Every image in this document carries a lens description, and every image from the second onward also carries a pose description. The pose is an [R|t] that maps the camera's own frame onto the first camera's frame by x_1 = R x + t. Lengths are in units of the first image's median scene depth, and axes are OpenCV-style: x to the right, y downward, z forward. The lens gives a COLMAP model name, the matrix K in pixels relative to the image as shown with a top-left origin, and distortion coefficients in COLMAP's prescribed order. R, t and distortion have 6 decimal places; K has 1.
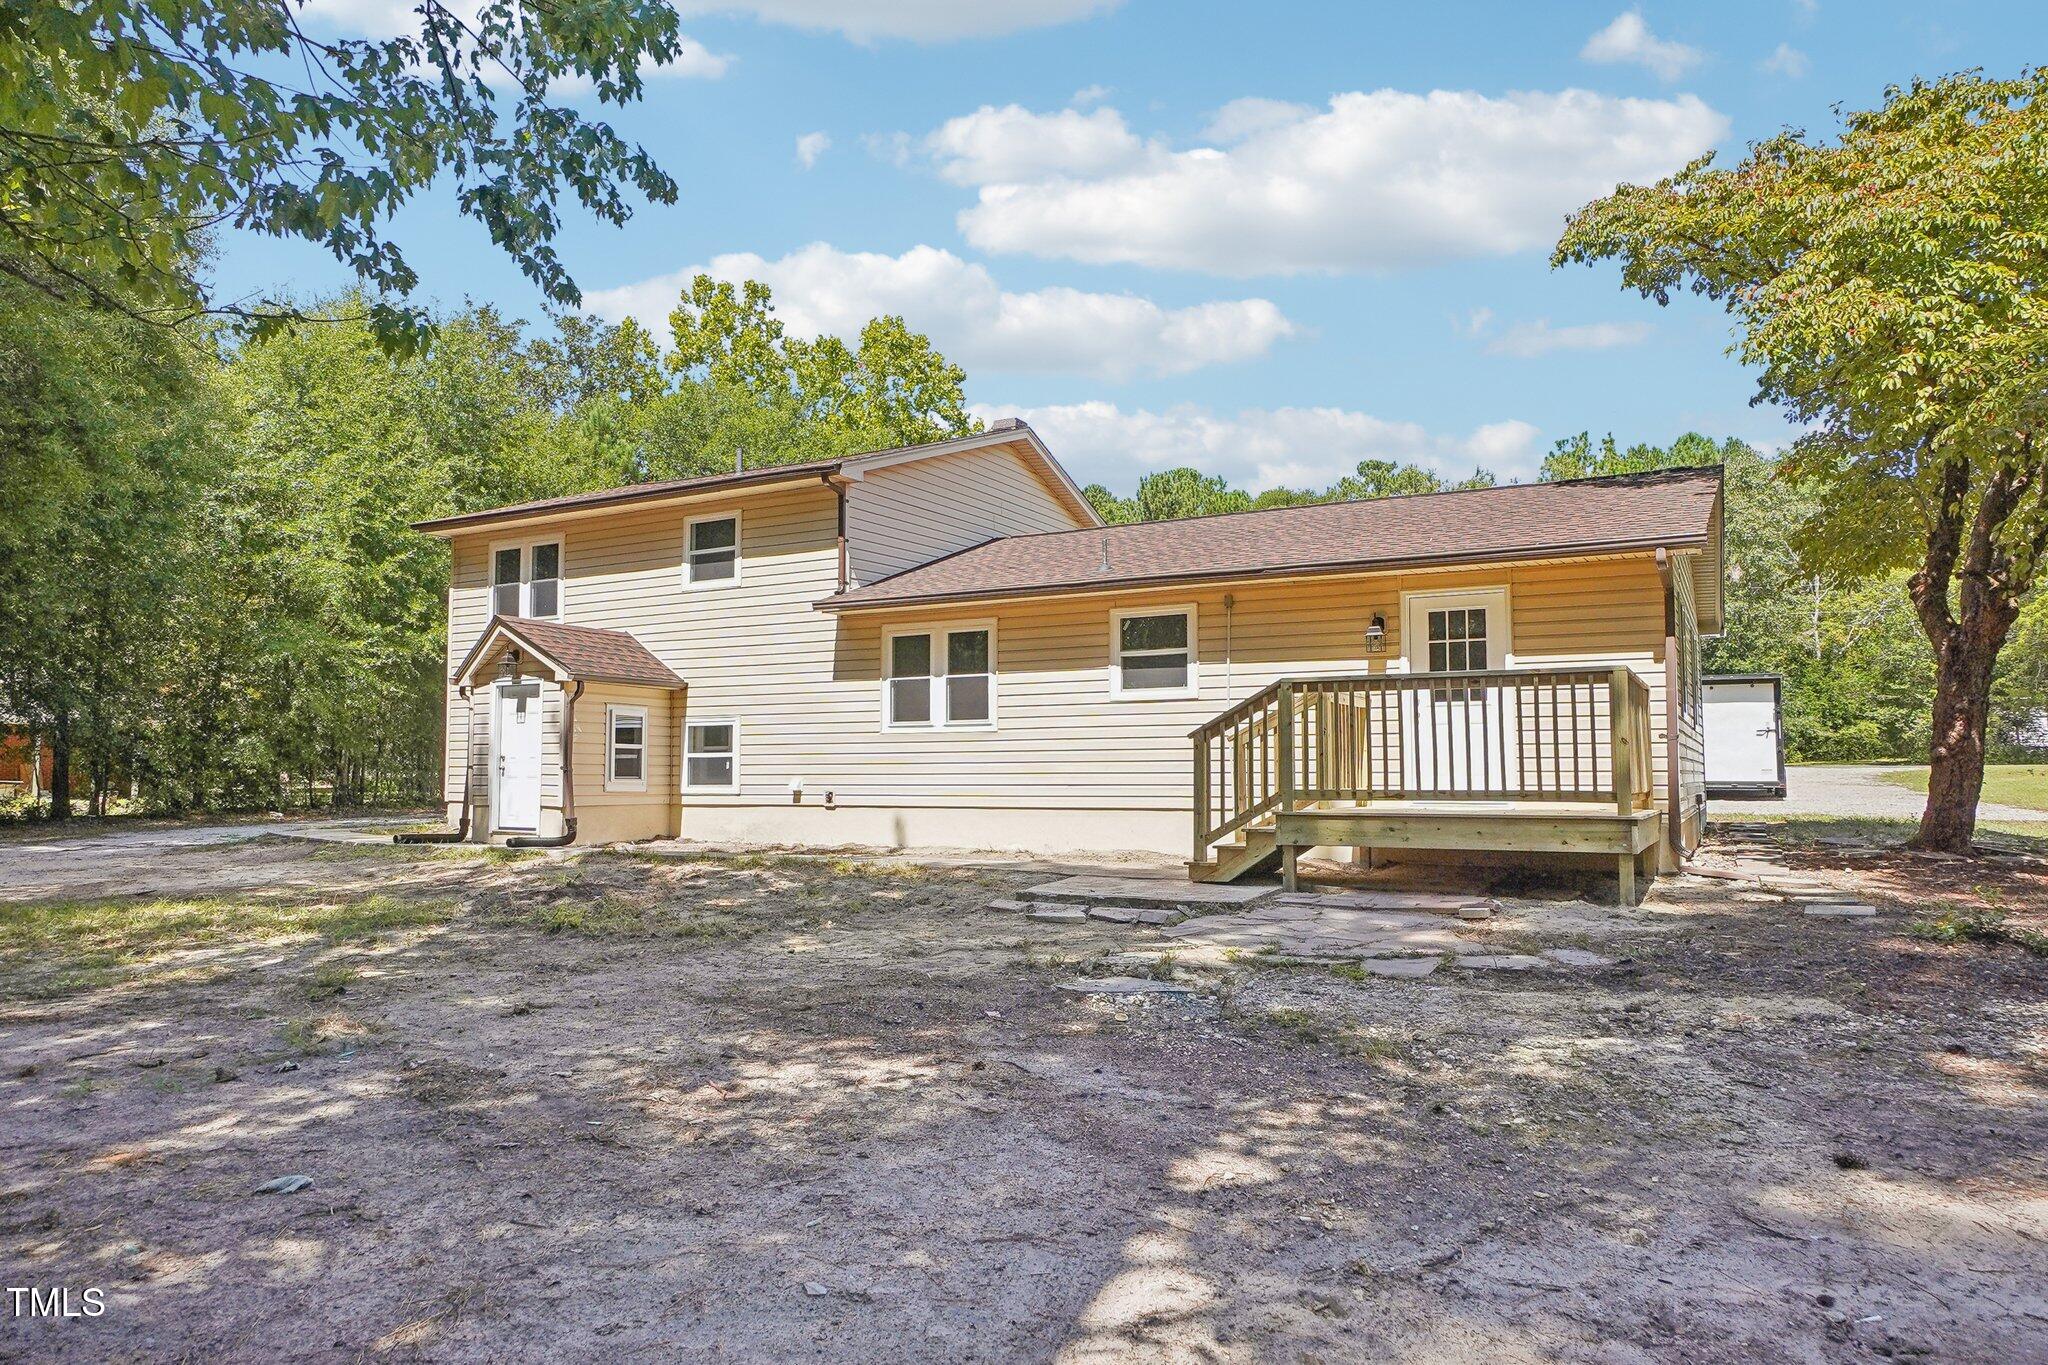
lens RADIAL K [[1306.0, 0, 1024.0], [0, 1306.0, 682.5], [0, 0, 1]] dist [-0.003364, 0.000631]
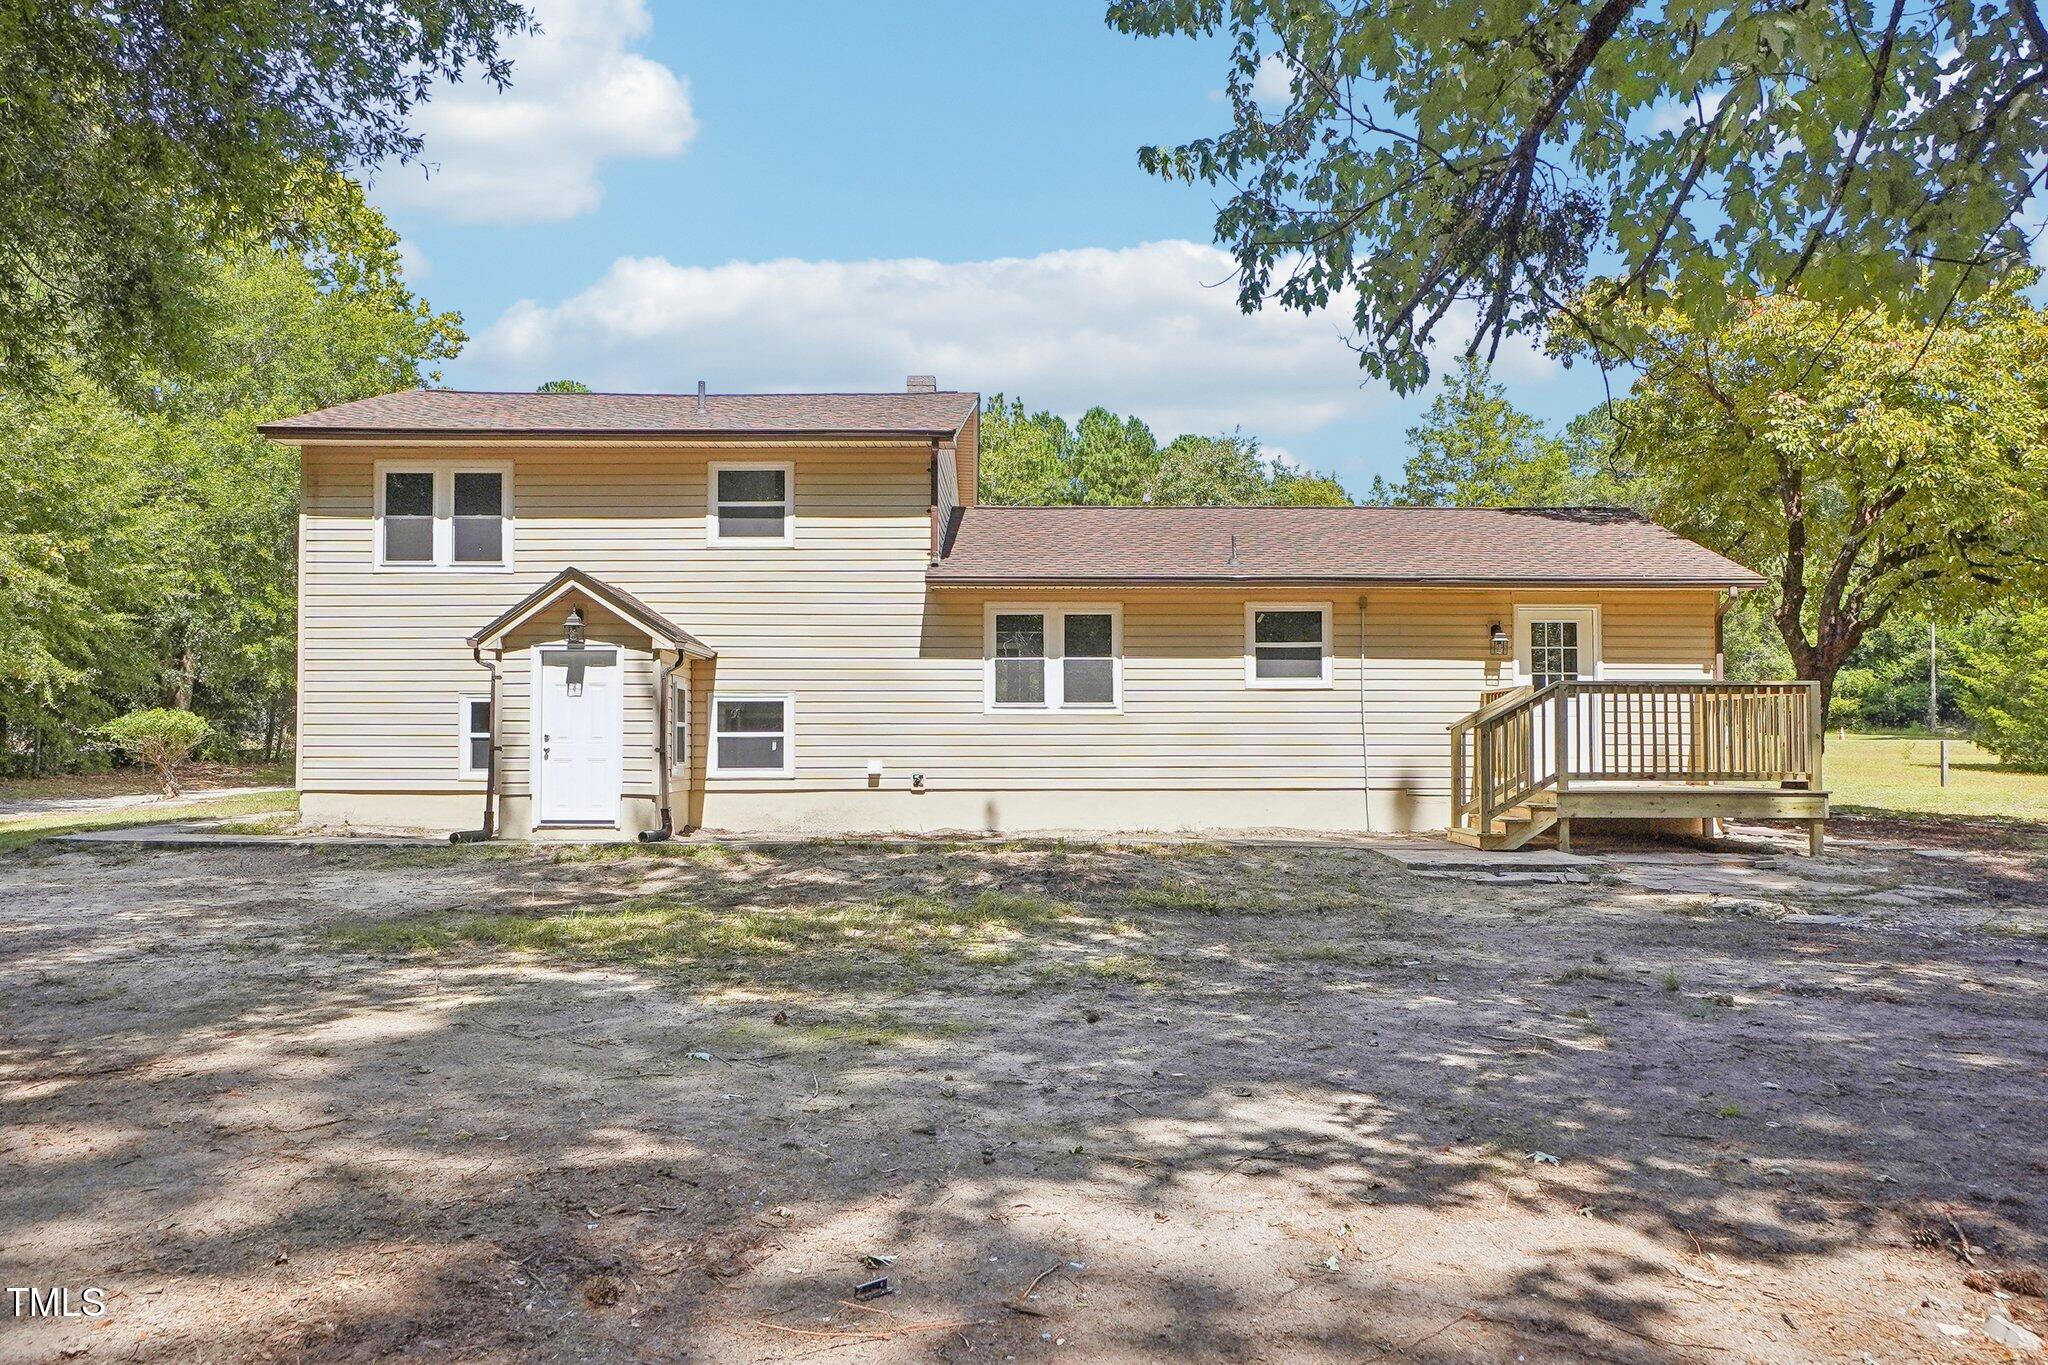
lens RADIAL K [[1529.8, 0, 1024.0], [0, 1529.8, 682.5], [0, 0, 1]] dist [0.024367, 0.000232]
pose [[0.871901, 0.022464, 0.489166, -0.626217], [-0.036194, 0.999171, 0.018628, -0.006673], [-0.488342, -0.033947, 0.871992, -0.002336]]
